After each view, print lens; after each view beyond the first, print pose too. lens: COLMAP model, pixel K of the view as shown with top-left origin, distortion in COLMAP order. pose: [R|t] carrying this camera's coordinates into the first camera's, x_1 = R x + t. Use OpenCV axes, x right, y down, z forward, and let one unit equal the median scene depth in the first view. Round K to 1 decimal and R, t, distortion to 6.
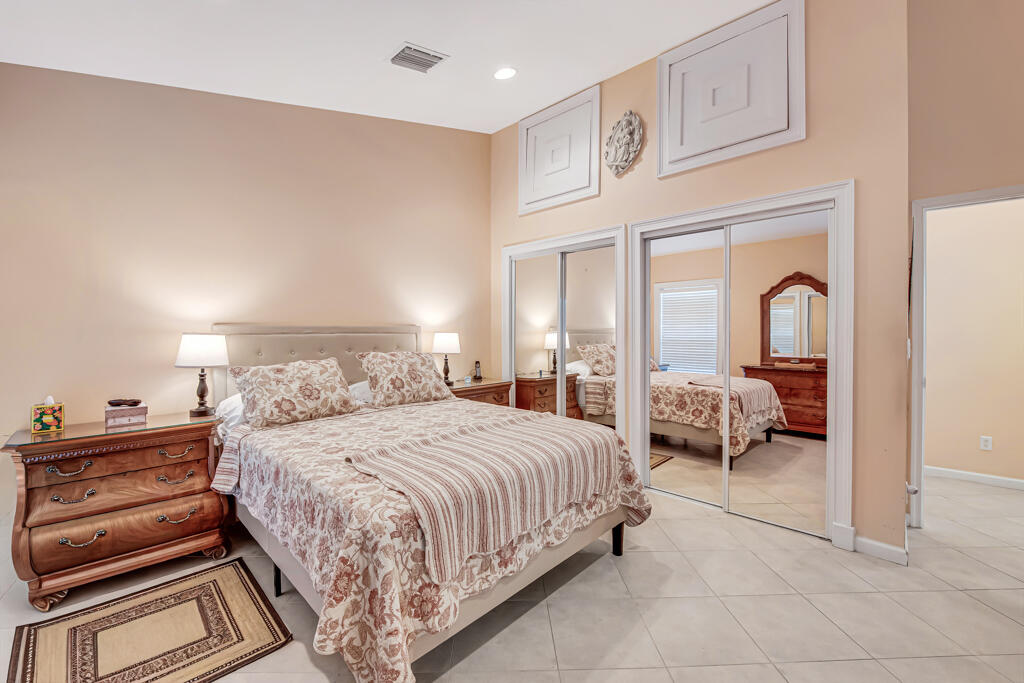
lens RADIAL K [[421.7, 0, 516.0], [0, 421.7, 338.9], [0, 0, 1]] dist [0.004146, 0.000001]
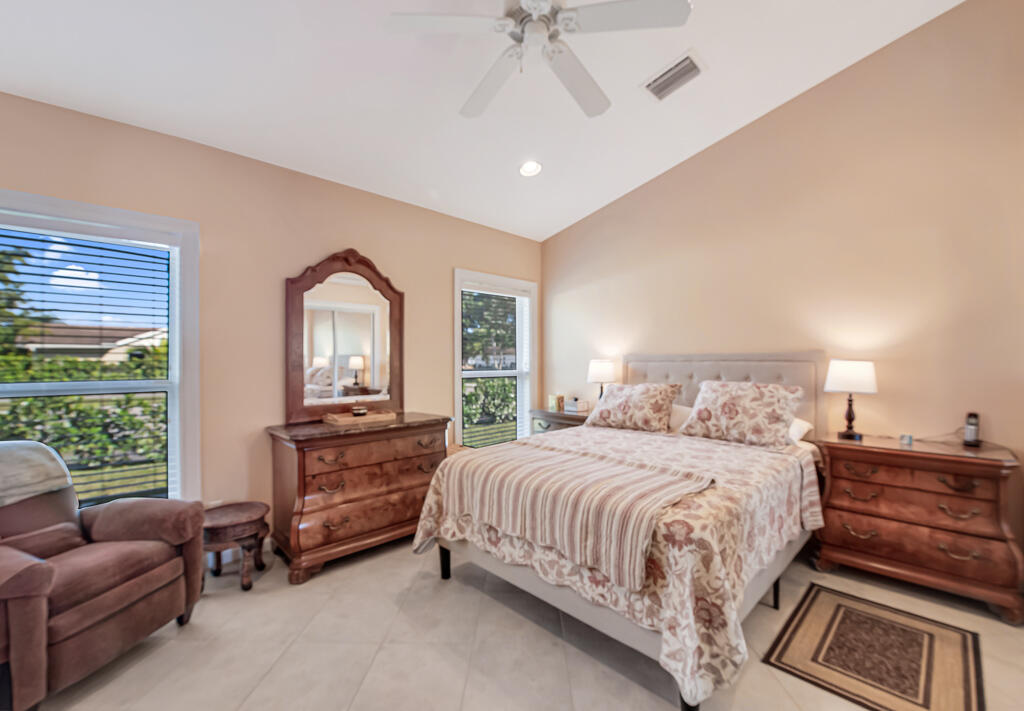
lens RADIAL K [[407.6, 0, 516.3], [0, 407.6, 358.2], [0, 0, 1]] dist [-0.001802, -0.000060]
pose [[-0.035115, -0.000099, -0.999383, 0.659622], [-0.006887, 0.999976, 0.000143, -0.021183], [0.999360, 0.006887, -0.035115, 0.598842]]
